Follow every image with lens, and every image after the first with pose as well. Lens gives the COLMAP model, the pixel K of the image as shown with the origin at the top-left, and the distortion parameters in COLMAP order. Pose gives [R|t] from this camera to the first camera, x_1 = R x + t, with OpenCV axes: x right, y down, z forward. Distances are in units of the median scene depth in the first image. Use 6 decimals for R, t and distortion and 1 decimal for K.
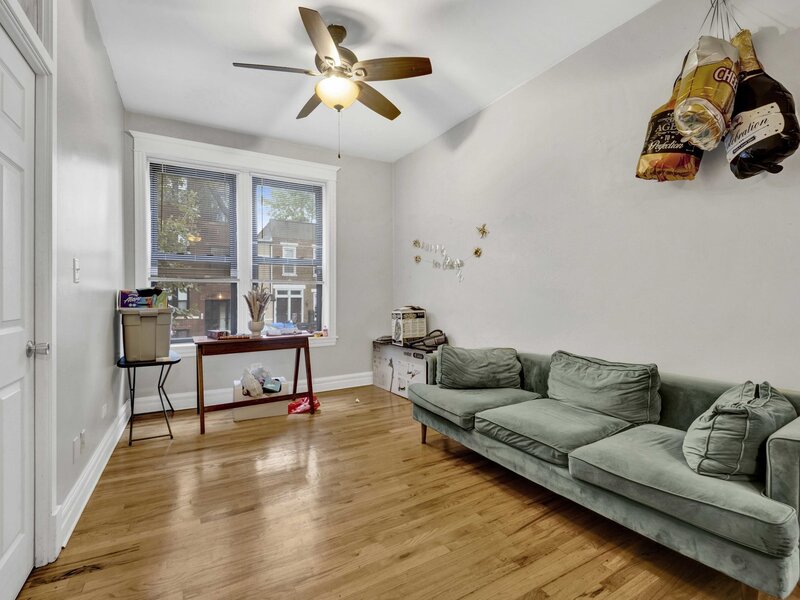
lens RADIAL K [[381.4, 0, 398.1], [0, 381.4, 300.8], [0, 0, 1]] dist [-0.007906, -0.000249]
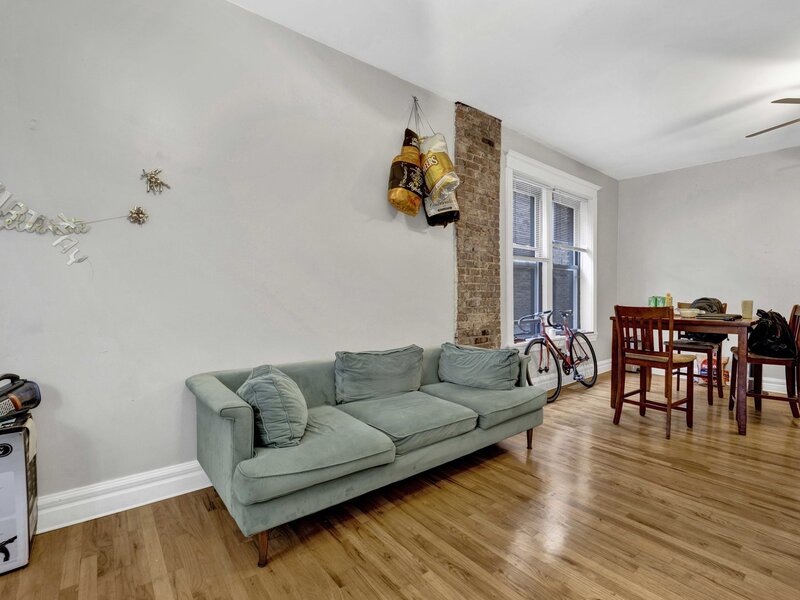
lens RADIAL K [[381.4, 0, 402.0], [0, 381.4, 303.3], [0, 0, 1]] dist [-0.007906, -0.000249]
pose [[-0.156818, -0.010329, 0.987574, -0.497950], [0.015562, 0.999795, 0.012928, -0.001892], [-0.987505, 0.017396, -0.156625, 0.900698]]
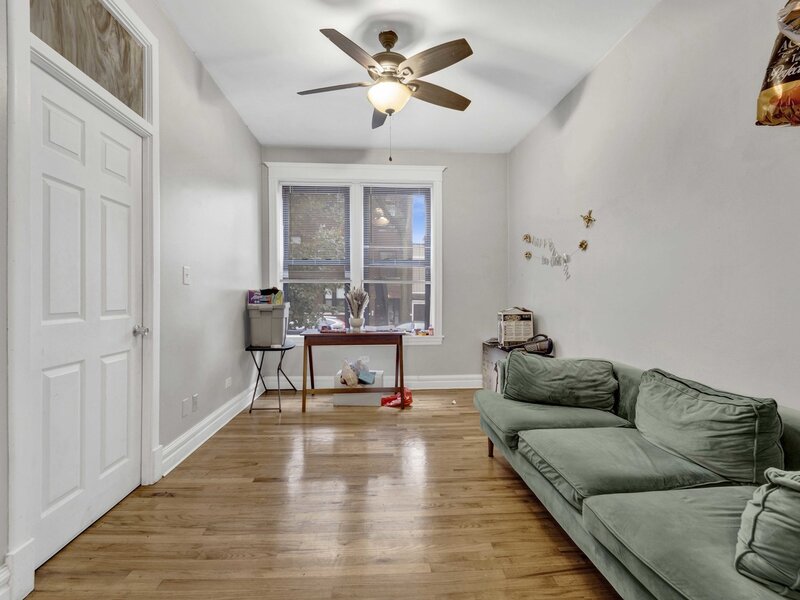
lens RADIAL K [[381.4, 0, 395.8], [0, 381.4, 300.4], [0, 0, 1]] dist [-0.007906, -0.000249]
pose [[0.893235, 0.011233, -0.449449, 0.275203], [-0.011684, 0.999930, 0.001770, -0.000702], [0.449438, 0.003670, 0.893304, 0.079065]]
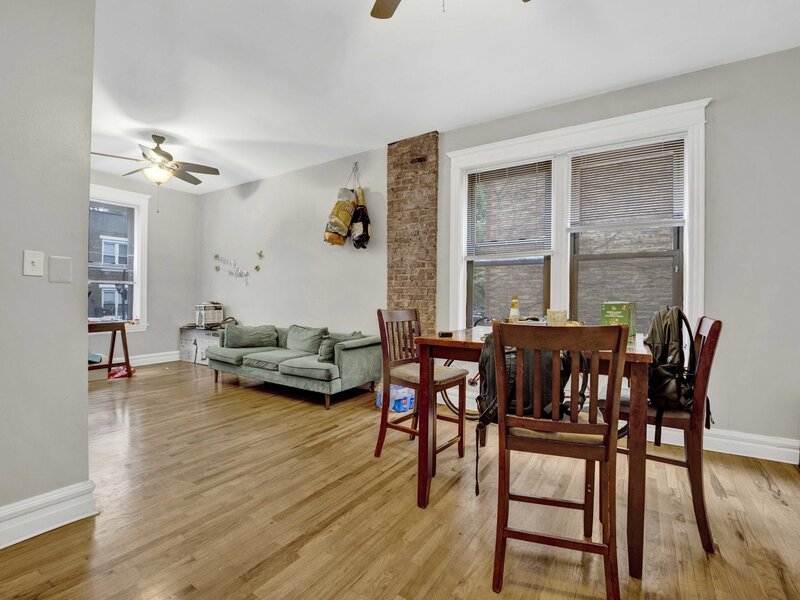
lens RADIAL K [[381.4, 0, 406.6], [0, 381.4, 303.3], [0, 0, 1]] dist [-0.007906, -0.000249]
pose [[0.889138, 0.009455, 0.457542, 0.047038], [-0.012918, 0.999907, 0.004440, 0.007461], [-0.457457, -0.009859, 0.889177, -0.877516]]
